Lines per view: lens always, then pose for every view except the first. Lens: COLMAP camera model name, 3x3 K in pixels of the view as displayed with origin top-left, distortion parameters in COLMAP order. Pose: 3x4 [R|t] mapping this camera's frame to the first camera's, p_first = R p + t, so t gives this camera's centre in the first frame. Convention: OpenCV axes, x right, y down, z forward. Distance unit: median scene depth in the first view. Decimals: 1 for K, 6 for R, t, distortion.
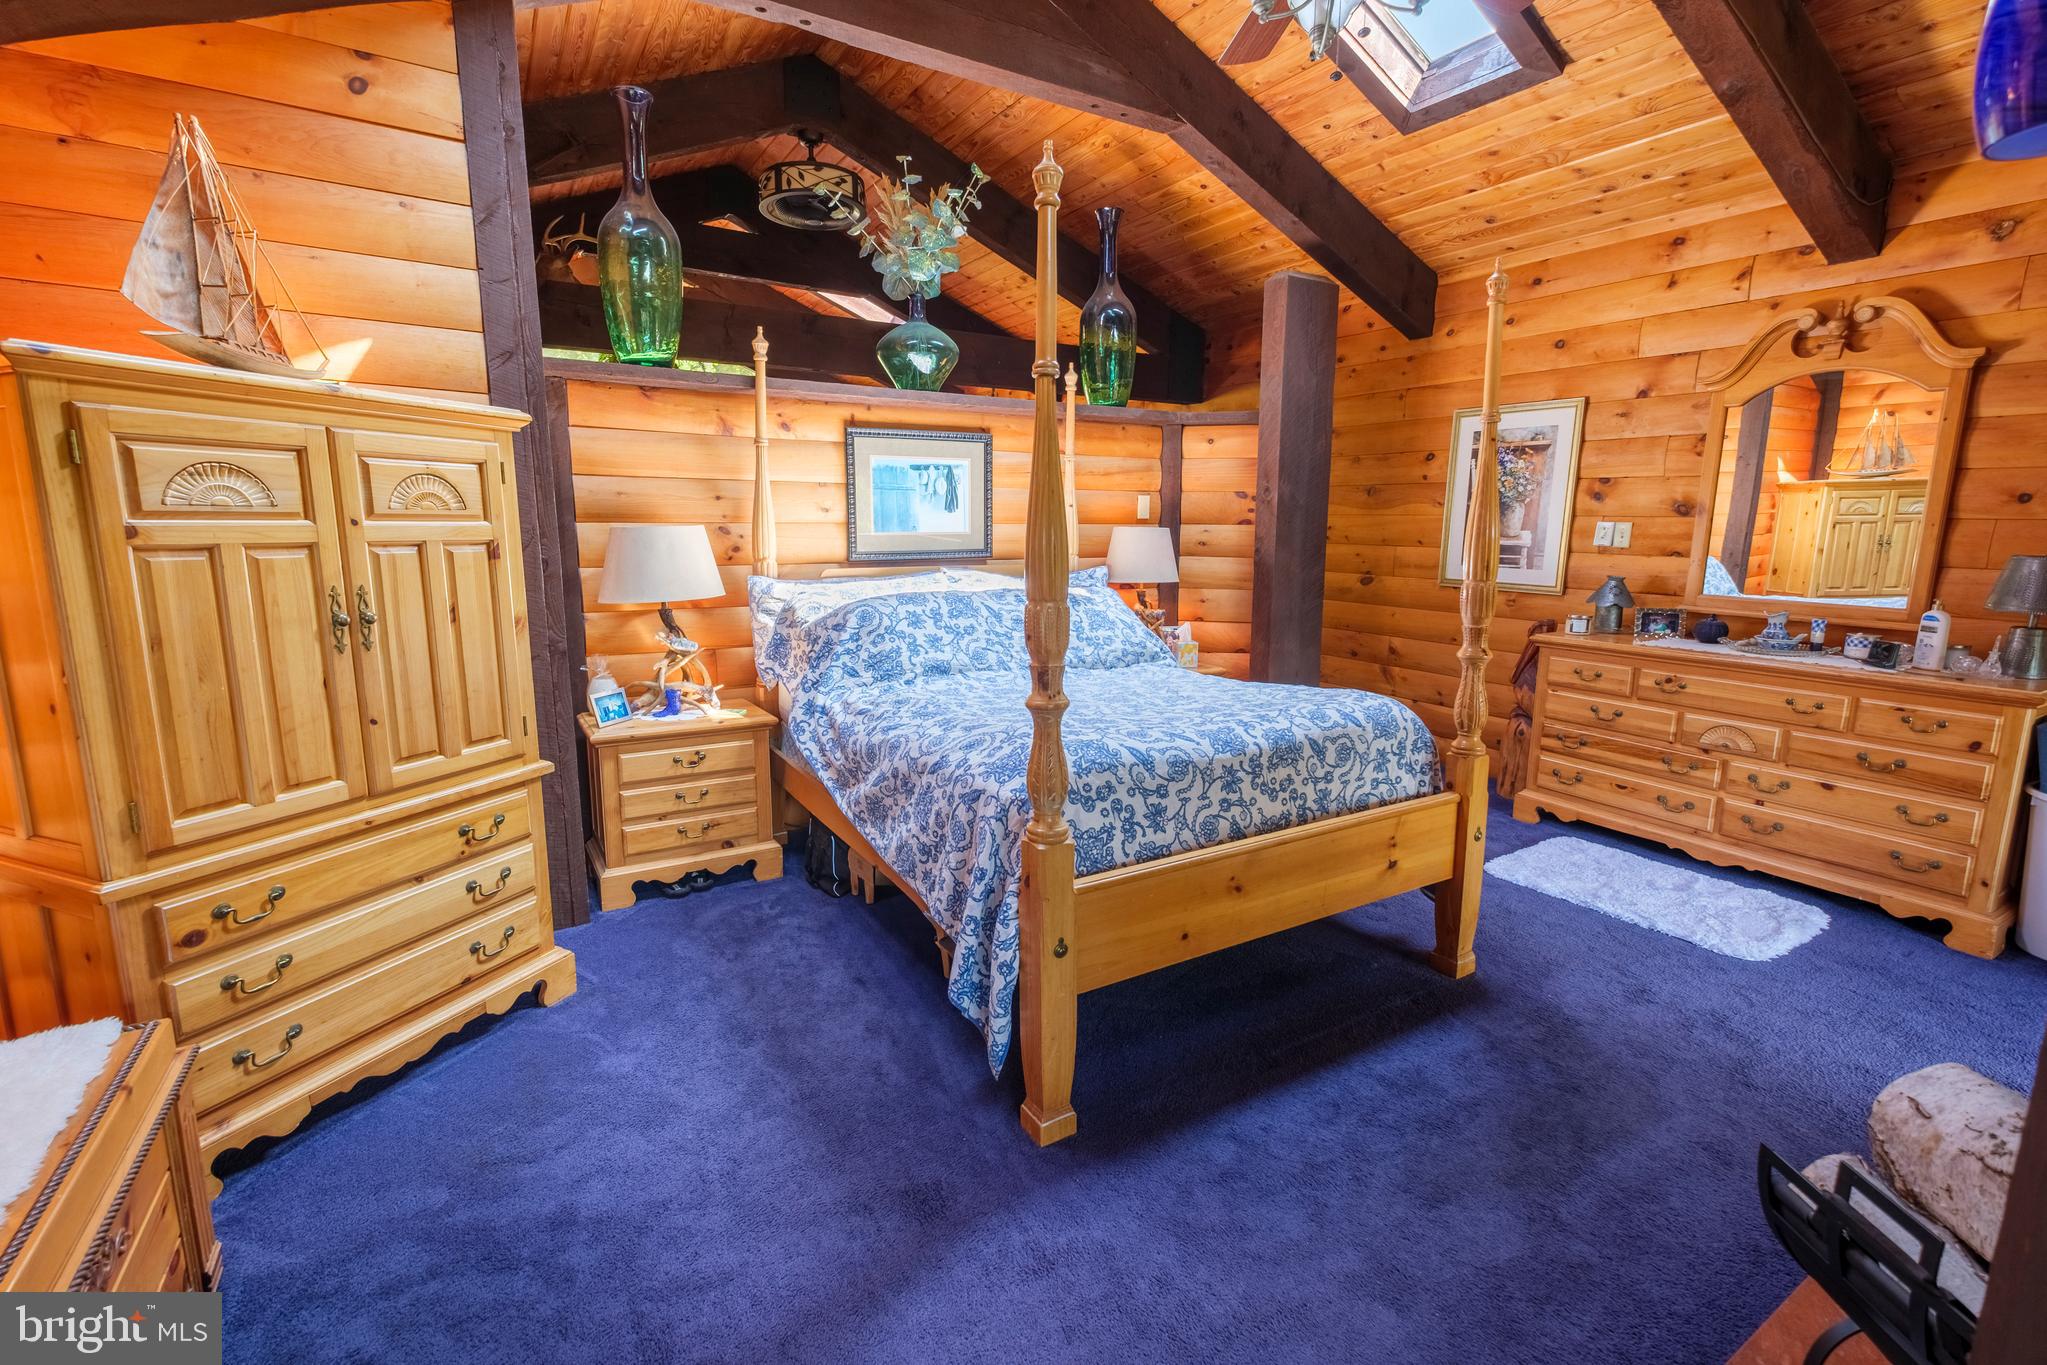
lens RADIAL K [[900.4, 0, 1021.6], [0, 900.4, 674.4], [0, 0, 1]] dist [-0.004125, 0.000543]
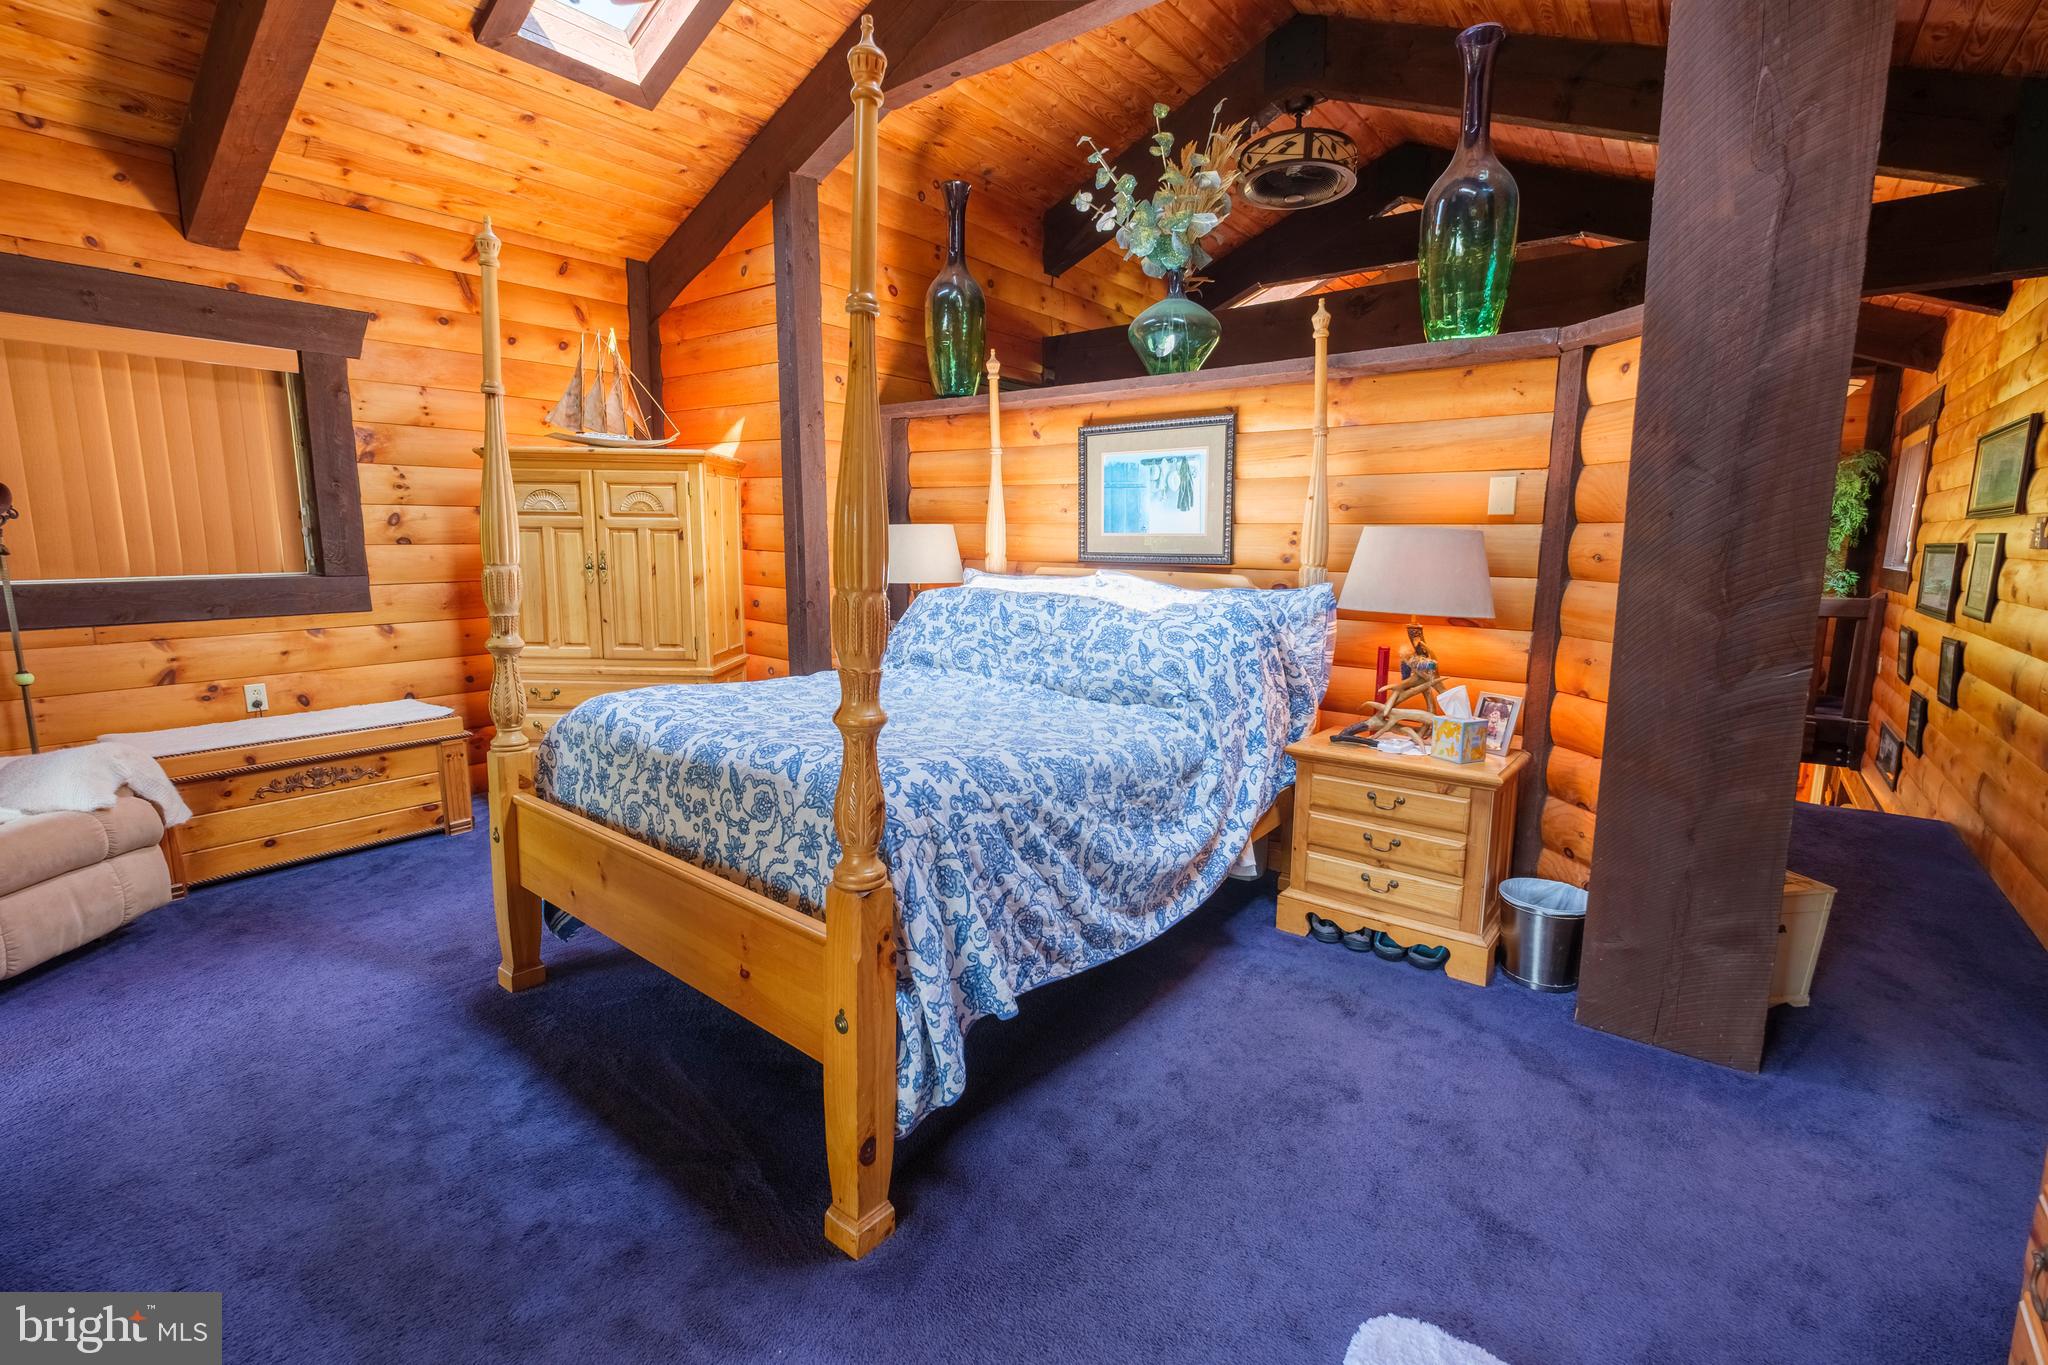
lens RADIAL K [[900.8, 0, 1019.3], [0, 900.8, 670.4], [0, 0, 1]] dist [-0.004125, 0.000543]
pose [[0.346615, 0.139020, -0.927648, 0.743171], [-0.167427, 0.982244, 0.084642, -0.082294], [0.922944, 0.125975, 0.363737, 0.603006]]
